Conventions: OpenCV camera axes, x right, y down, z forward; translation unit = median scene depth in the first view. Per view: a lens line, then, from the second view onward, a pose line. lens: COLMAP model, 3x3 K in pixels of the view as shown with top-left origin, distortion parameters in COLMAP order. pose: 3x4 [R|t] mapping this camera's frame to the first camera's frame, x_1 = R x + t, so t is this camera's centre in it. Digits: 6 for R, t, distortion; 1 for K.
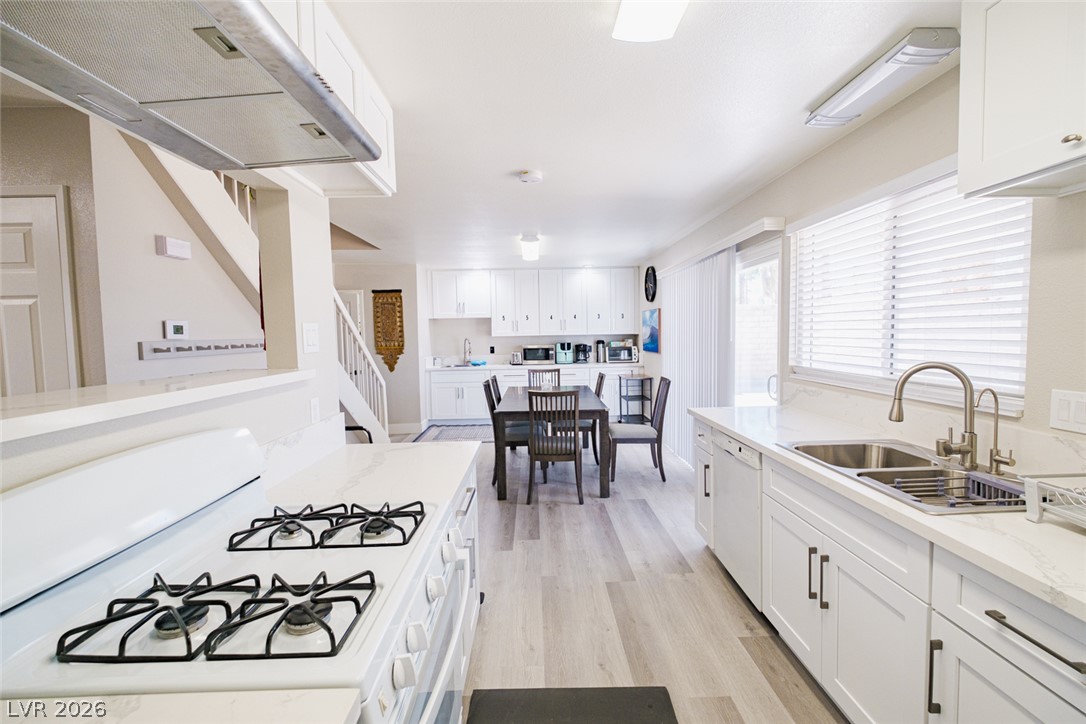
lens RADIAL K [[469.1, 0, 549.0], [0, 469.1, 359.8], [0, 0, 1]] dist [0.003097, -0.004332]
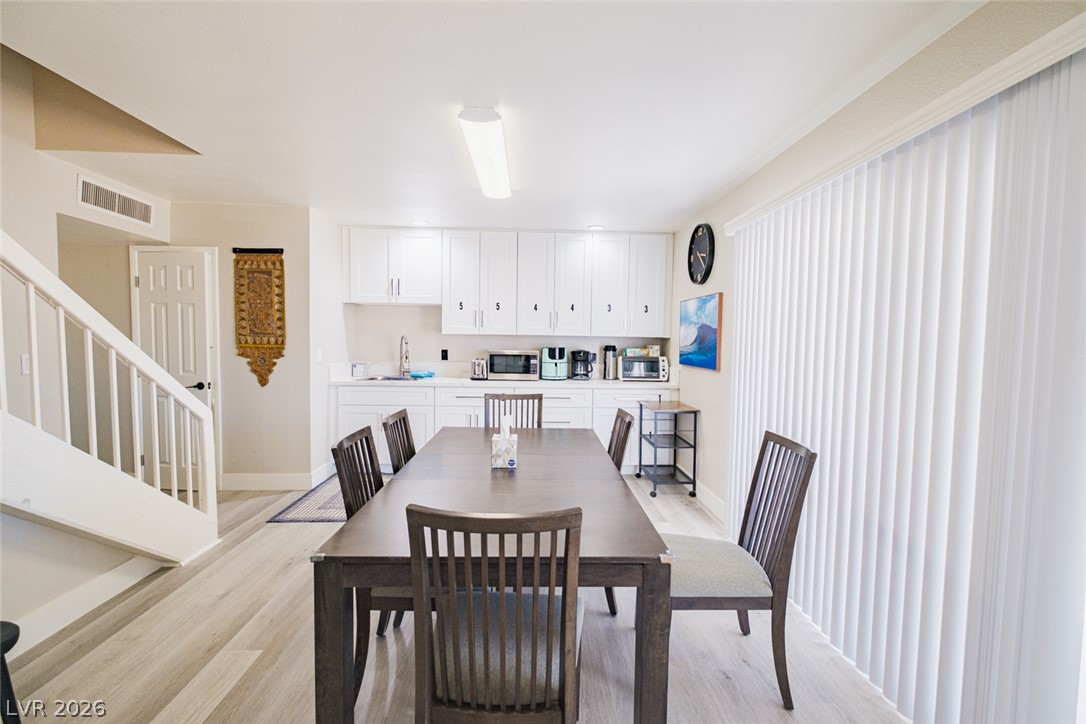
lens RADIAL K [[469.1, 0, 549.0], [0, 469.1, 359.8], [0, 0, 1]] dist [0.003097, -0.004332]
pose [[0.999401, 0.032937, 0.010655, 0.019129], [-0.032824, 0.999405, -0.010580, -0.012720], [-0.010998, 0.010224, 0.999887, 0.366011]]
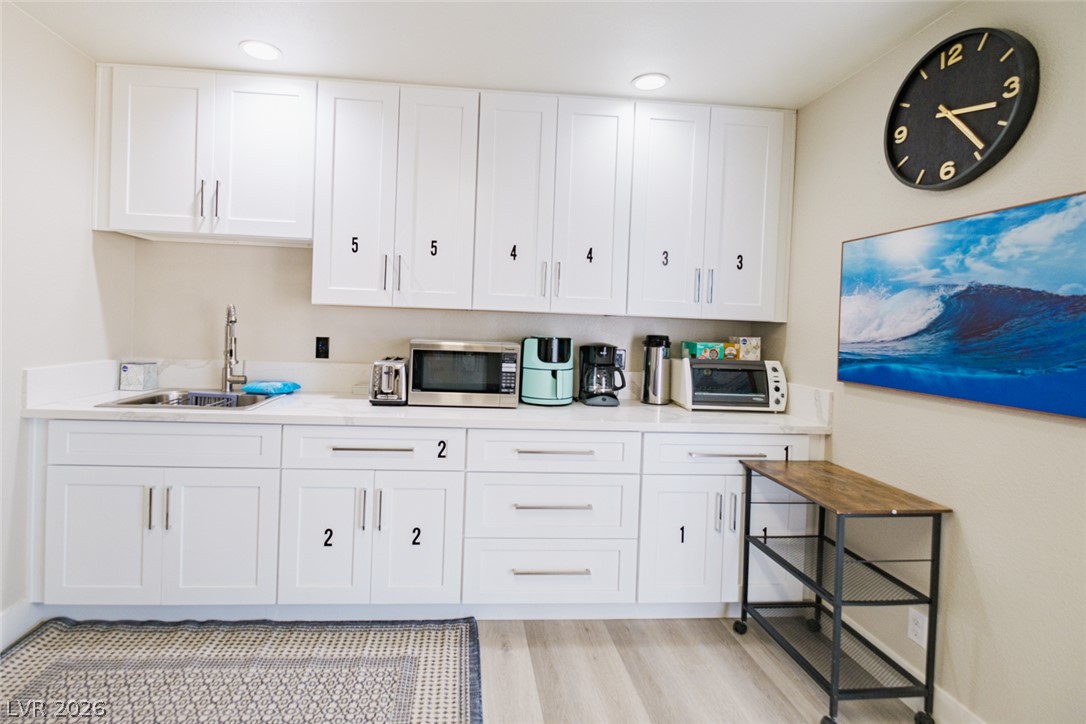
lens RADIAL K [[511.0, 0, 500.8], [0, 511.0, 329.0], [0, 0, 1]] dist [0.000935, -0.000112]
pose [[0.997595, 0.053649, 0.043885, -0.015606], [-0.051692, 0.997668, -0.044575, -0.026004], [-0.046174, 0.042200, 0.998042, 0.684995]]
